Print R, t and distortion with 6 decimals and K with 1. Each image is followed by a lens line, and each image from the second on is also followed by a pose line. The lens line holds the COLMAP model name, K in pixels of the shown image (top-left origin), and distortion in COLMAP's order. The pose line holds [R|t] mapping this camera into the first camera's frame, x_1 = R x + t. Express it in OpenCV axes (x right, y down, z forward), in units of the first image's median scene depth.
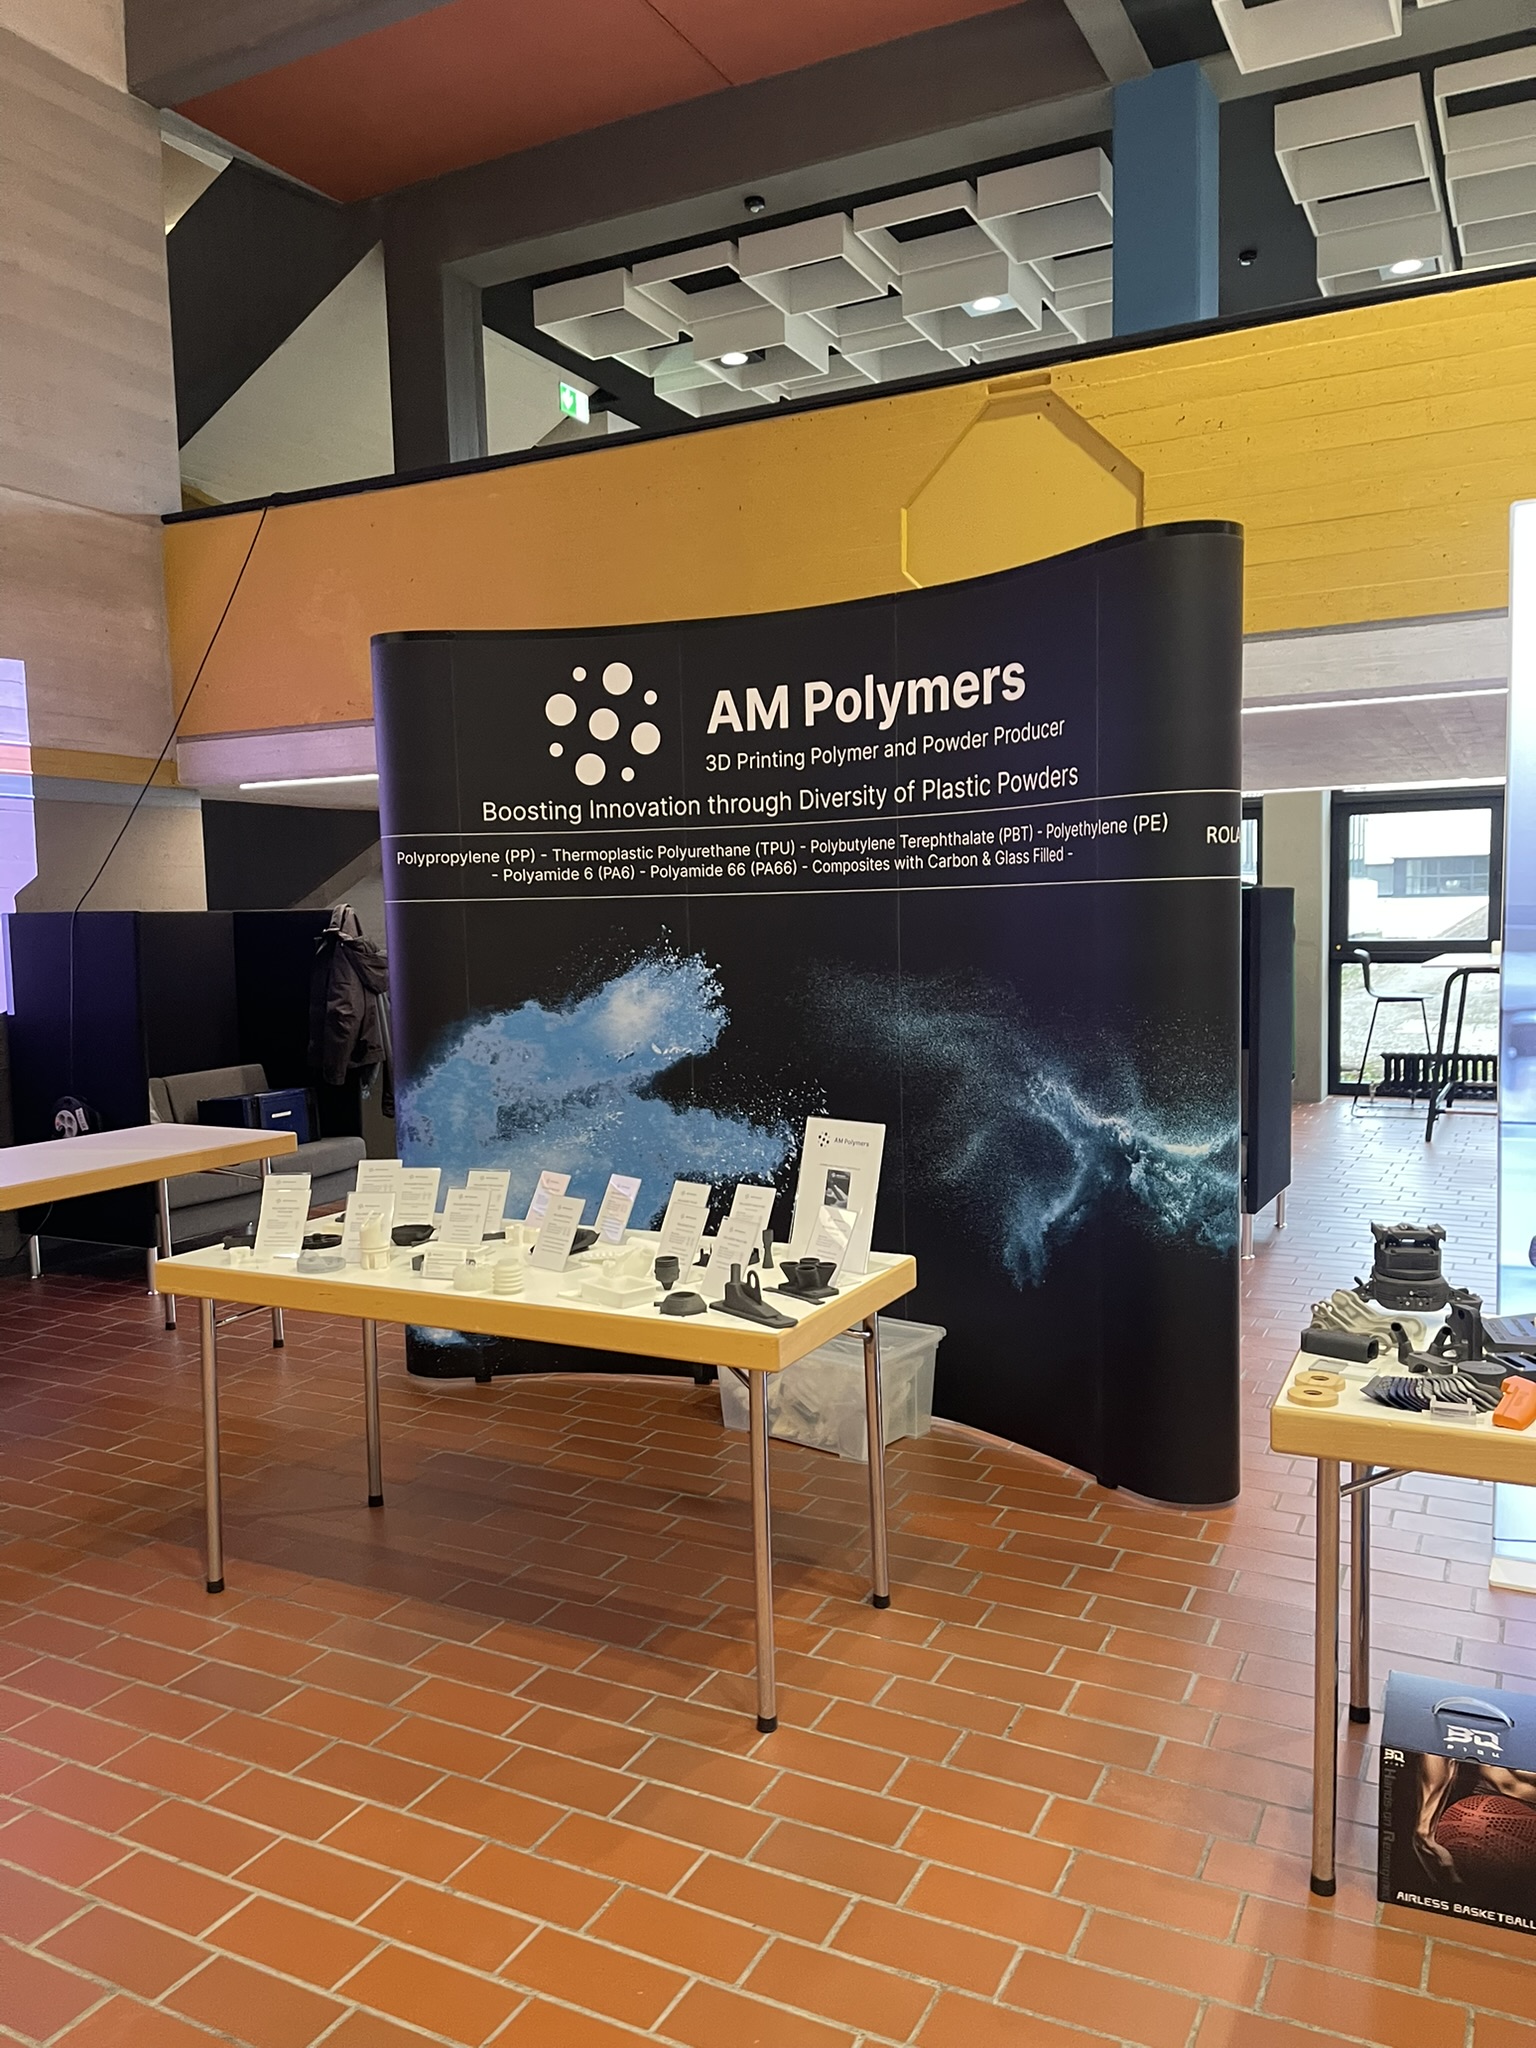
lens RADIAL K [[1463.0, 0, 799.3], [0, 1463.0, 1036.4], [0, 0, 1]] dist [0.077169, -0.099529]
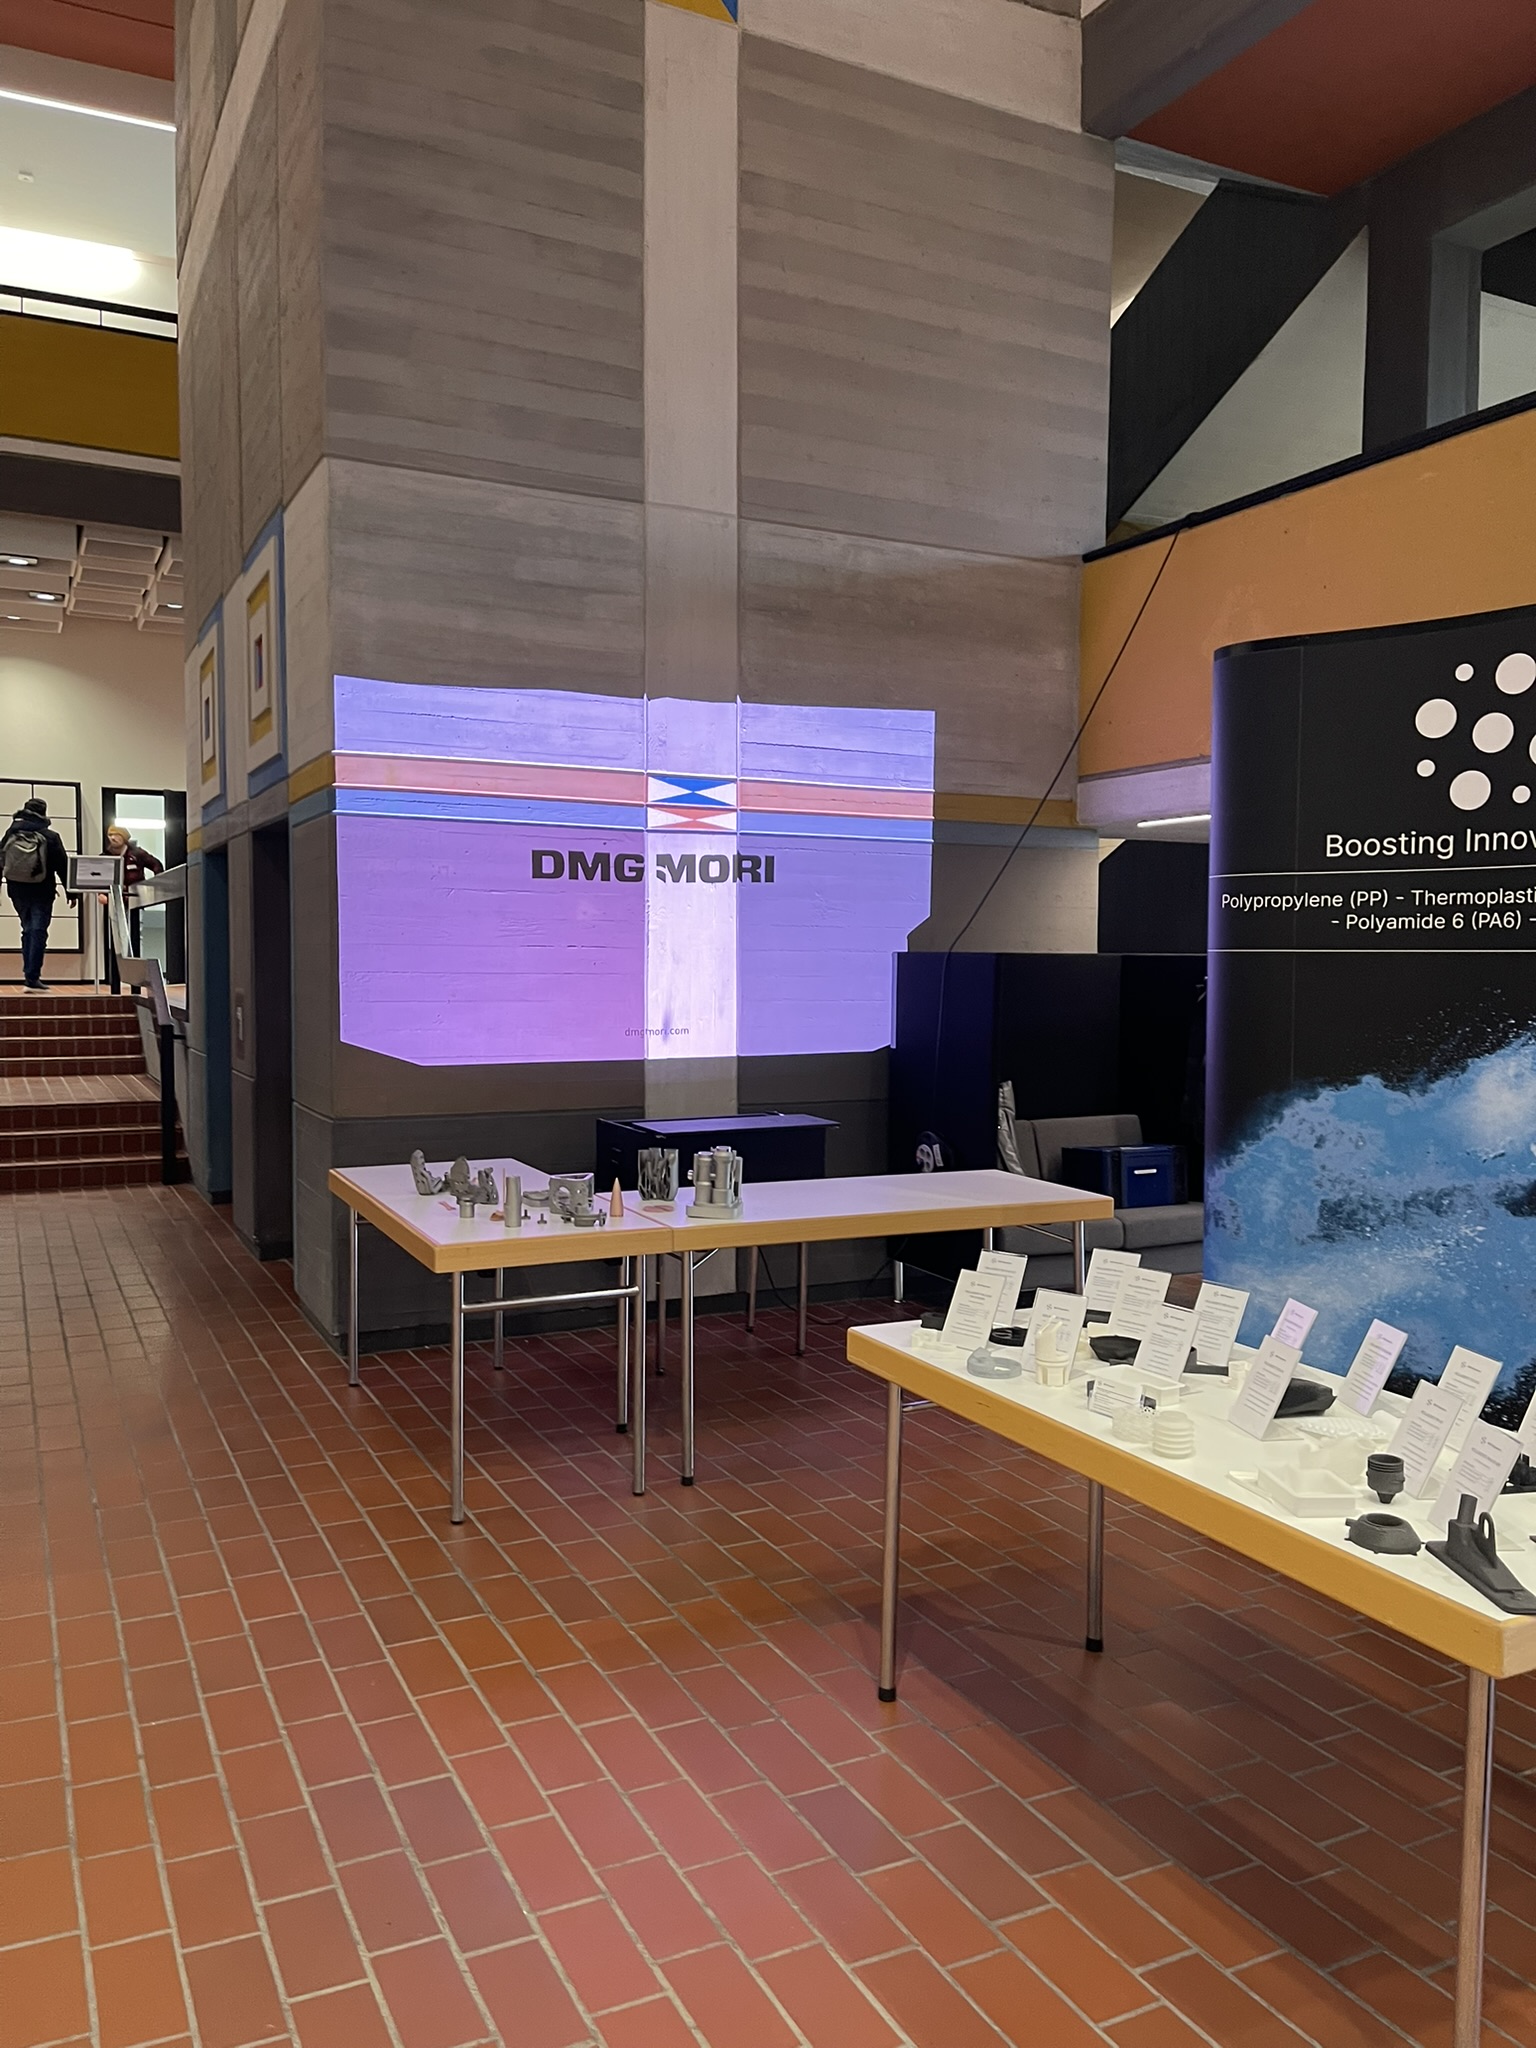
lens RADIAL K [[1540.2, 0, 737.5], [0, 1540.2, 1029.1], [0, 0, 1]] dist [0.067025, -0.080718]
pose [[0.796920, 0.057042, -0.601386, 0.055684], [-0.078390, 0.996879, -0.009323, -0.014561], [0.598977, 0.054572, 0.798905, 0.099237]]
